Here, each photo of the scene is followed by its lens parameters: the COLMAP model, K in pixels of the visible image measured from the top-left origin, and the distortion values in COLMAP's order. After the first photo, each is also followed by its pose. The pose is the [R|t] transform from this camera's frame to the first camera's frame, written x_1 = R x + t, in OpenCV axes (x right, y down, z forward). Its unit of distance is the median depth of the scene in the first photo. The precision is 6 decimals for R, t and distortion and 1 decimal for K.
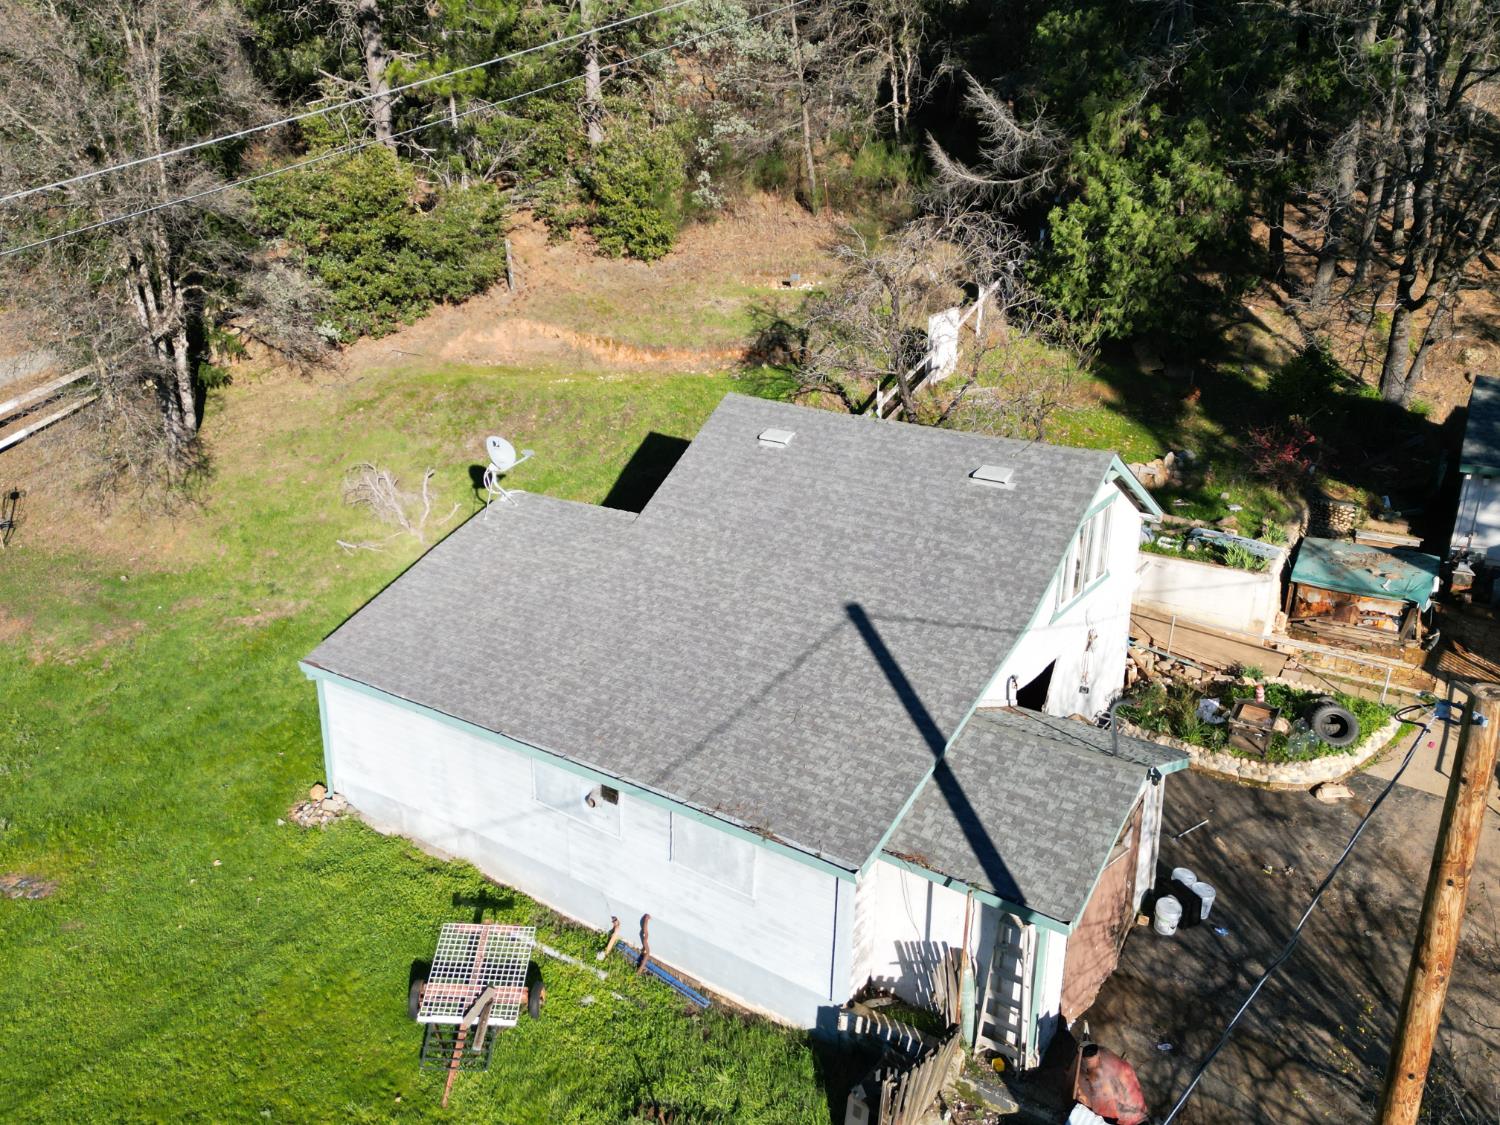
lens RADIAL K [[1121.1, 0, 750.0], [0, 1121.1, 562.5], [0, 0, 1]] dist [0.026596, -0.000713]
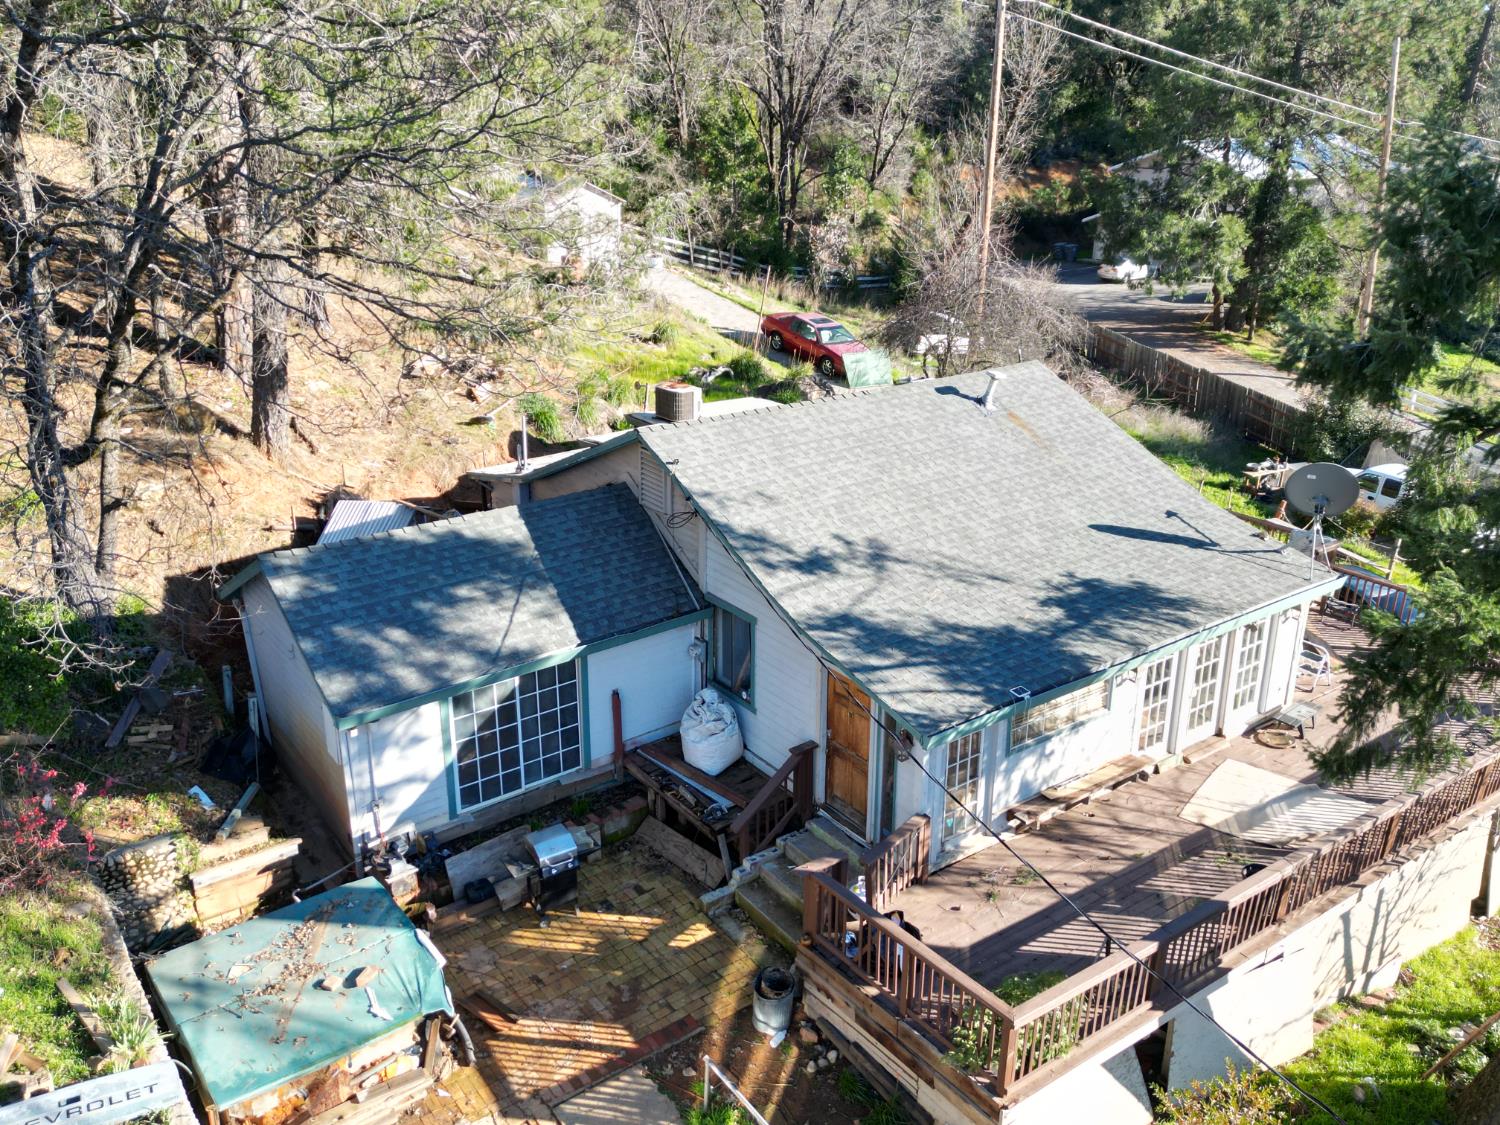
lens RADIAL K [[1121.1, 0, 750.0], [0, 1121.1, 562.5], [0, 0, 1]] dist [0.026596, -0.000713]
pose [[0.320365, -0.309639, 0.895260, 0.182712], [0.310374, 0.927214, 0.209625, -0.204029], [-0.895005, 0.210709, 0.393151, 0.518471]]
